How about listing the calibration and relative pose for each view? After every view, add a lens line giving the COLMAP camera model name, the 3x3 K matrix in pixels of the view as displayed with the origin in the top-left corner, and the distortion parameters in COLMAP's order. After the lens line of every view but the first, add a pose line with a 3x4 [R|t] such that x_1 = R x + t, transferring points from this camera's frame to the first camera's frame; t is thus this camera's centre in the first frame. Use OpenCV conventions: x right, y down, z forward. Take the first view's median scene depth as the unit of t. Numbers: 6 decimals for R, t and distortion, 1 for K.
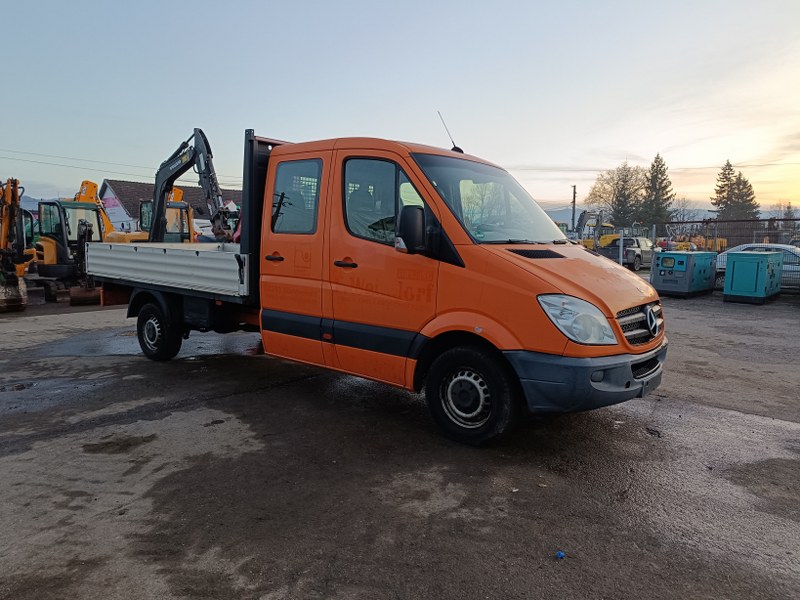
lens RADIAL K [[549.5, 0, 404.1], [0, 549.5, 299.5], [0, 0, 1]] dist [0.020493, -0.007614]
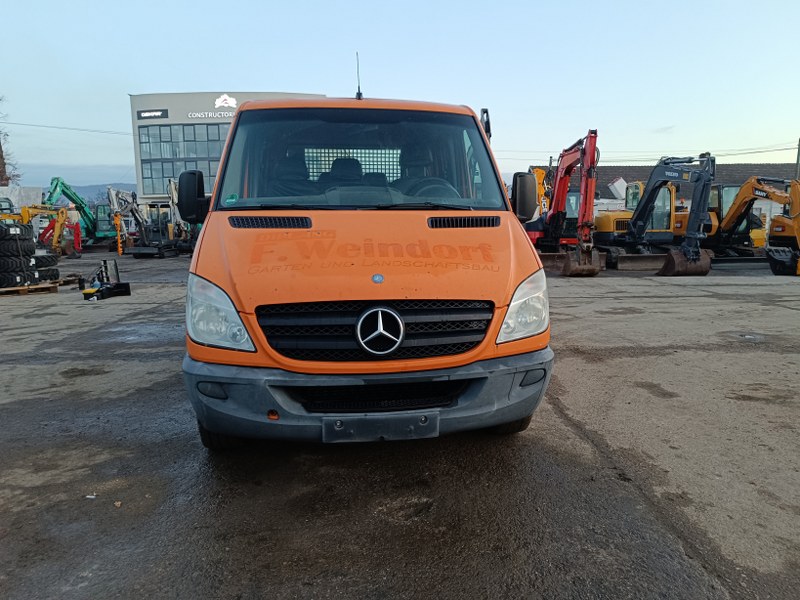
lens RADIAL K [[549.5, 0, 404.1], [0, 549.5, 299.5], [0, 0, 1]] dist [0.020493, -0.007614]
pose [[0.700385, 0.082014, -0.709038, 1.064969], [-0.056656, 0.996630, 0.059315, -0.037688], [0.711513, -0.001372, 0.702671, 0.695772]]
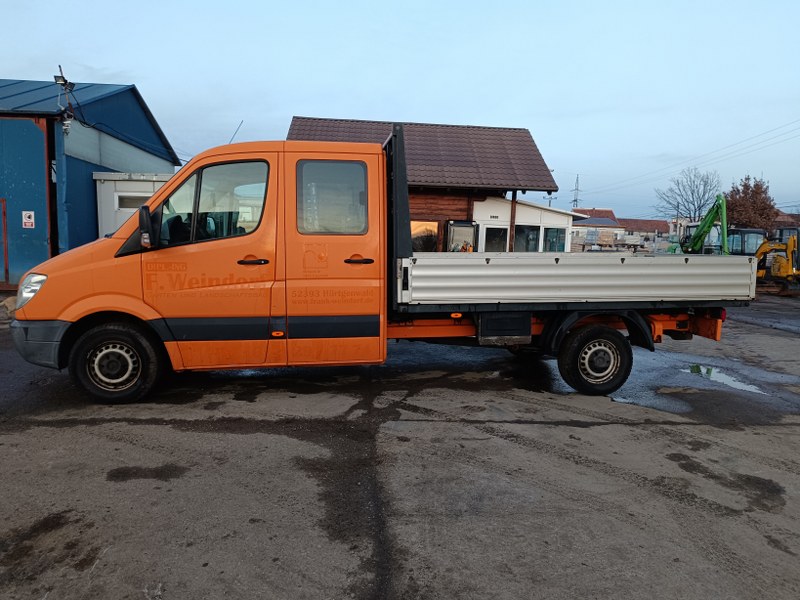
lens RADIAL K [[545.1, 0, 403.2], [0, 545.1, 301.0], [0, 0, 1]] dist [0.030065, -0.026941]
pose [[-0.693489, 0.048023, -0.718865, 0.943753], [-0.105212, 0.980329, 0.166988, -0.297239], [0.712744, 0.191437, -0.674795, 2.991557]]
